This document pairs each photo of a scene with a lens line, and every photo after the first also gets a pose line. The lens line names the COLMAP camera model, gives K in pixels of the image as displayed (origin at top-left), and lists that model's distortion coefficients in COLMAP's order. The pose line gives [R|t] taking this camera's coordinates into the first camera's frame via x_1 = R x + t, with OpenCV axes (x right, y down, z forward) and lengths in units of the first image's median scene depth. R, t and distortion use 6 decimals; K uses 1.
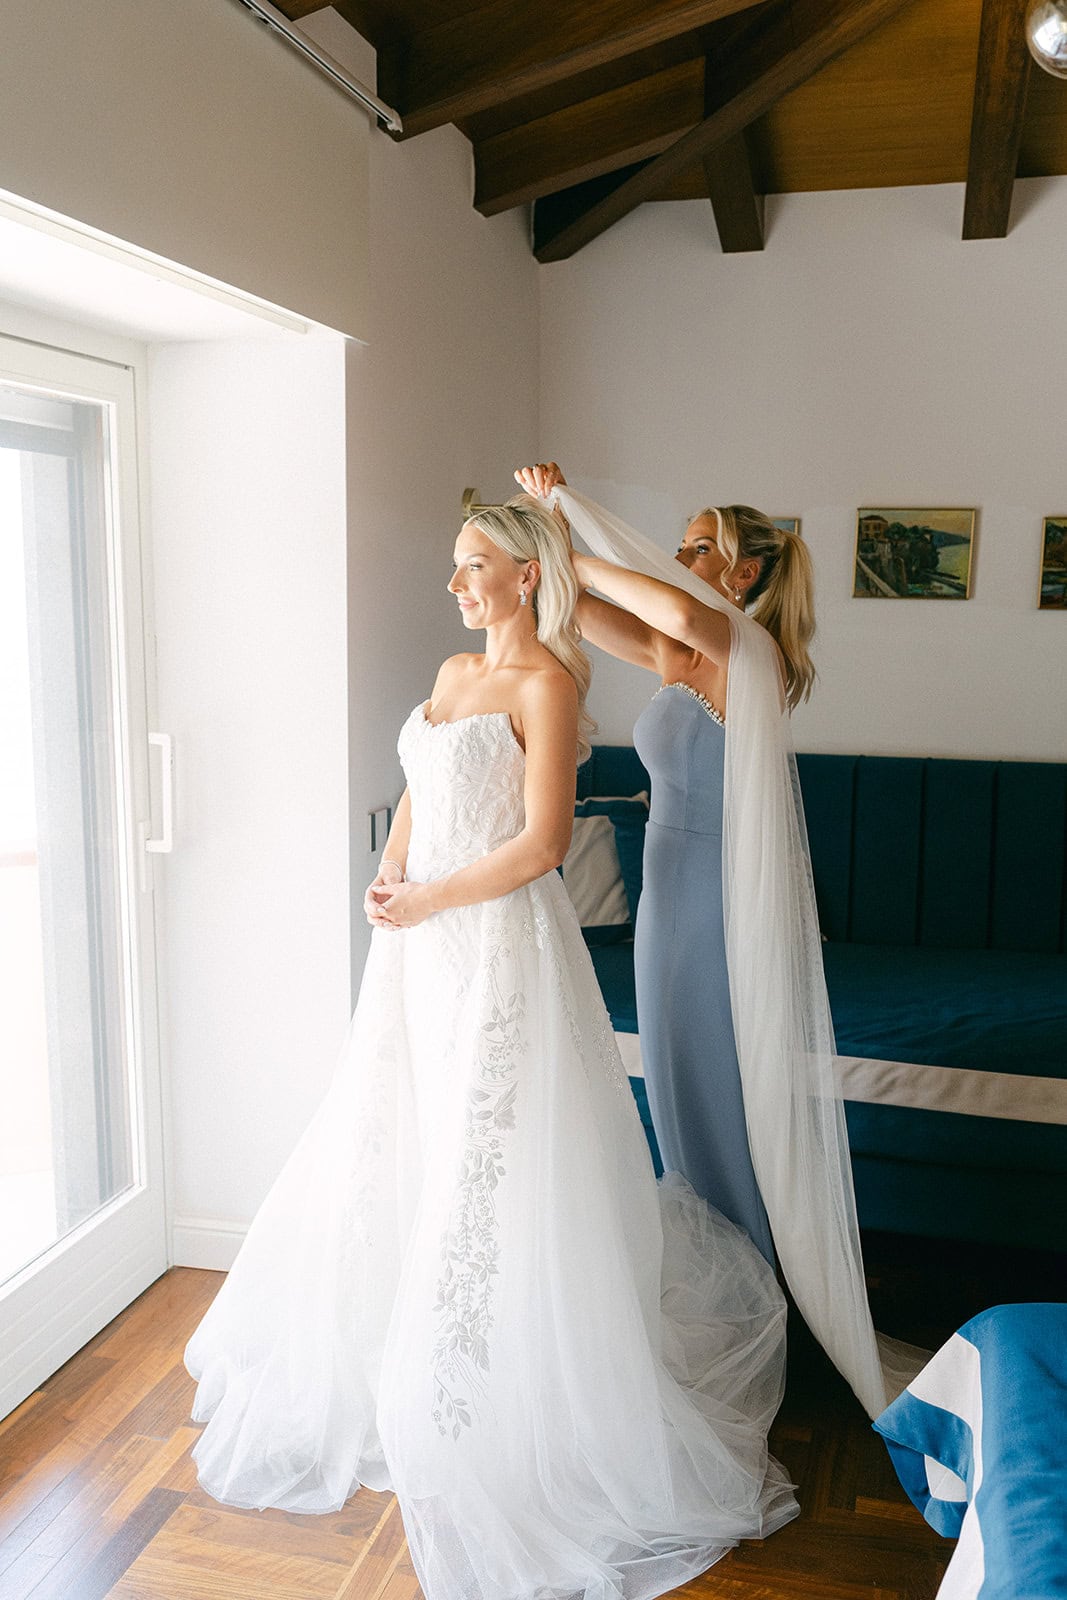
lens RADIAL K [[1372.2, 0, 538.0], [0, 1372.2, 815.9], [0, 0, 1]] dist [0.002172, 0.339097]
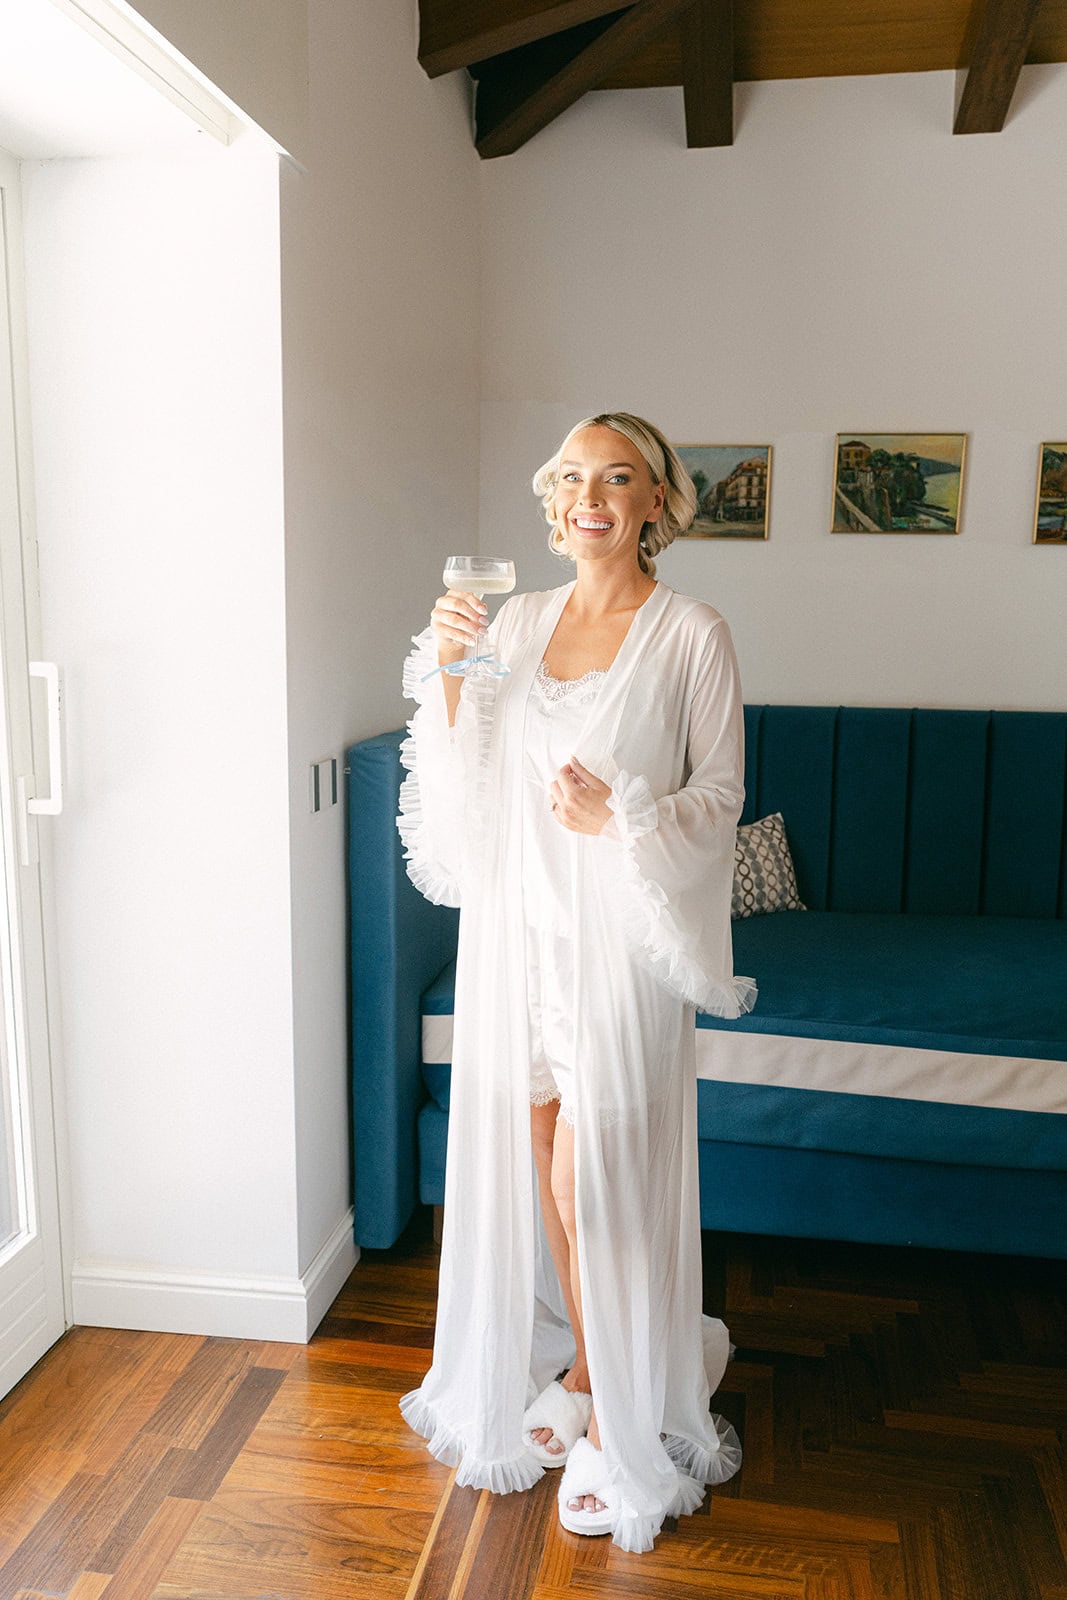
lens RADIAL K [[1270.9, 0, 533.5], [0, 1270.9, 800.0], [0, 0, 1]] dist [-0.043687, 0.168492]
pose [[0.995532, -0.013796, 0.093407, -0.049145], [0.014138, 0.999896, -0.003004, 0.018129], [-0.093356, 0.004311, 0.995623, 0.190292]]
